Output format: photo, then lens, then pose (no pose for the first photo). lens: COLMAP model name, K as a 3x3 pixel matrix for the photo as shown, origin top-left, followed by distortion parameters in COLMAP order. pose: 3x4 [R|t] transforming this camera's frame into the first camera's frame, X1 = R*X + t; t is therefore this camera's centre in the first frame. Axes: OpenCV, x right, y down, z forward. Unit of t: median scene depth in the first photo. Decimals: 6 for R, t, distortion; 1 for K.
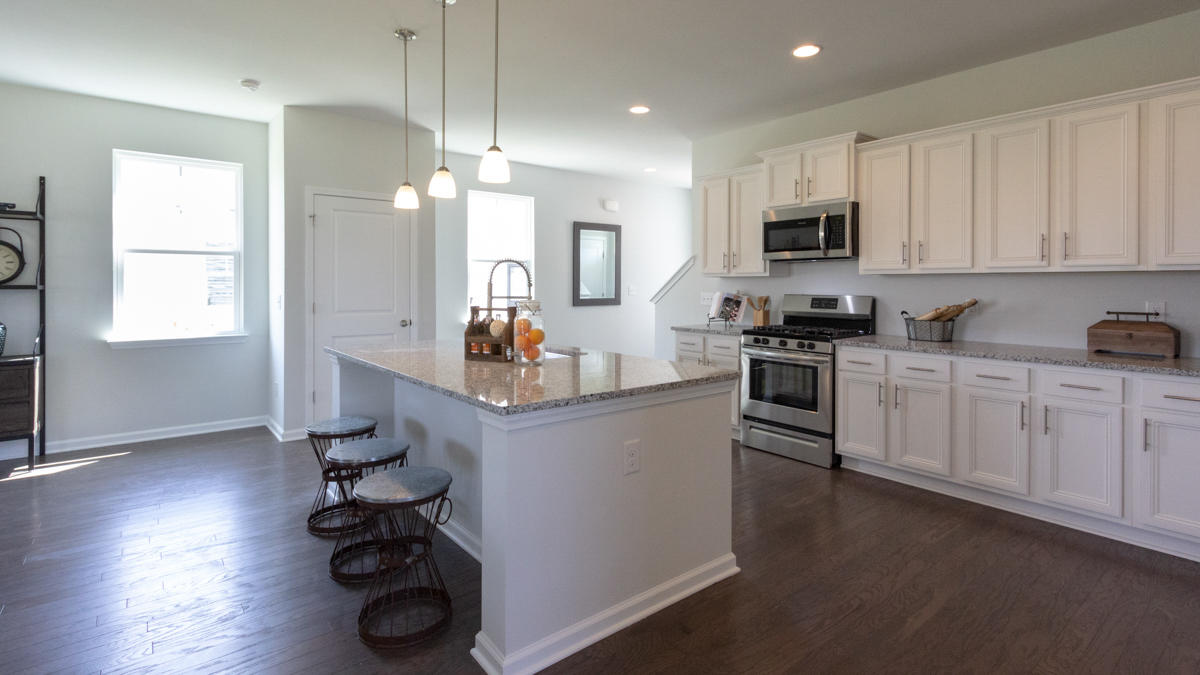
lens RADIAL K [[573.0, 0, 586.9], [0, 573.0, 286.5], [0, 0, 1]] dist [-0.000612, -0.000198]
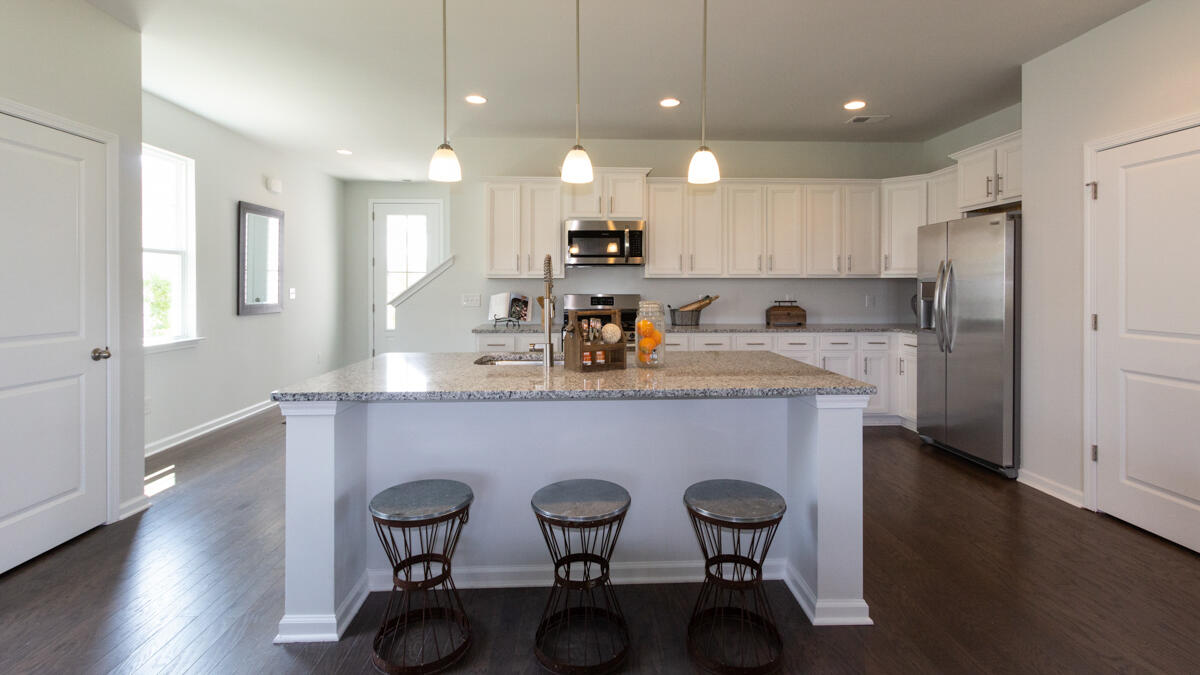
lens RADIAL K [[555.4, 0, 599.0], [0, 555.4, 298.3], [0, 0, 1]] dist [0.002214, 0.000528]
pose [[0.570887, -0.016955, 0.820854, -0.612278], [0.004215, 0.999834, 0.017720, 0.002715], [-0.821018, -0.006656, 0.570863, 0.363986]]
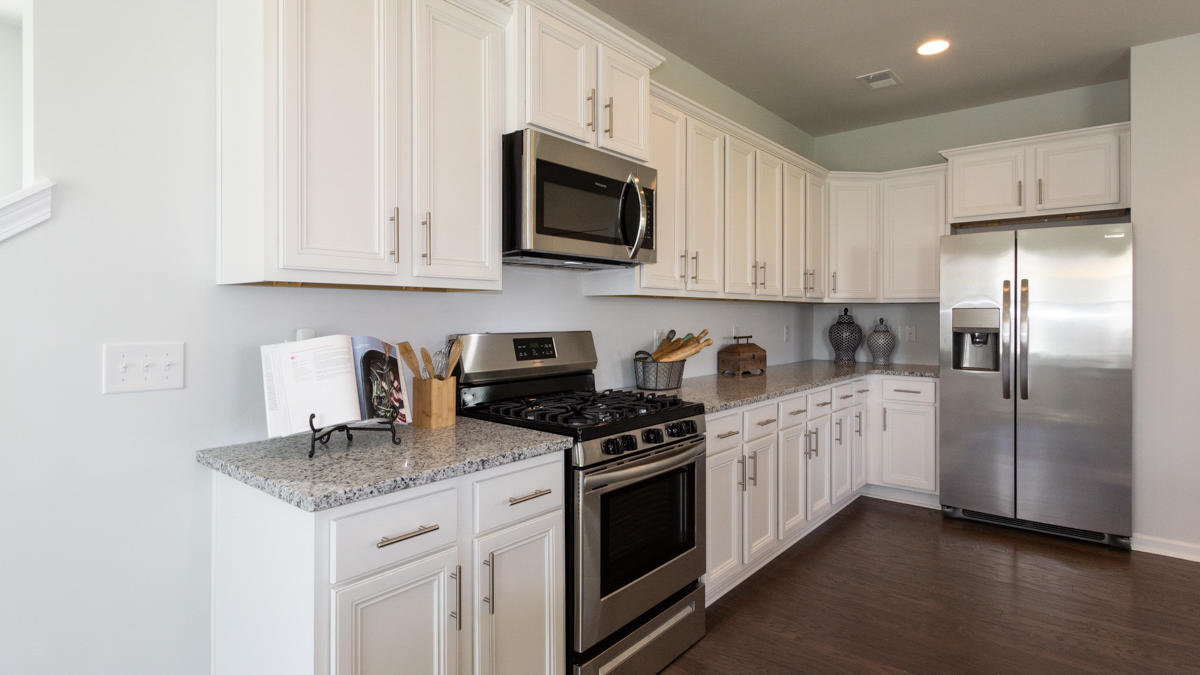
lens RADIAL K [[610.7, 0, 602.6], [0, 610.7, 317.3], [0, 0, 1]] dist [-0.002196, -0.000625]
pose [[-0.226743, -0.004247, 0.973945, -0.135330], [0.005094, 0.999972, 0.005546, -0.001032], [-0.973941, 0.006219, -0.226715, 1.167345]]
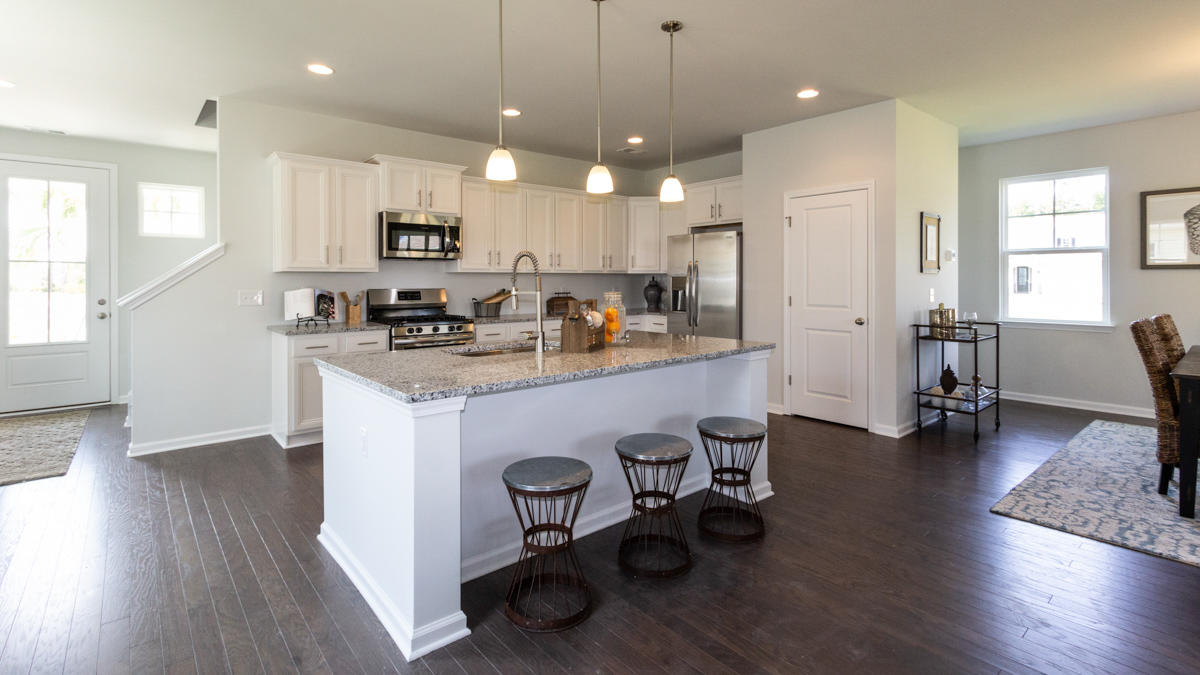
lens RADIAL K [[555.4, 0, 599.0], [0, 555.4, 298.3], [0, 0, 1]] dist [0.002214, 0.000528]
pose [[-0.053304, -0.031458, 0.998083, -0.830172], [0.008731, 0.999451, 0.031967, 0.001194], [-0.998540, 0.010418, -0.053000, 0.733884]]
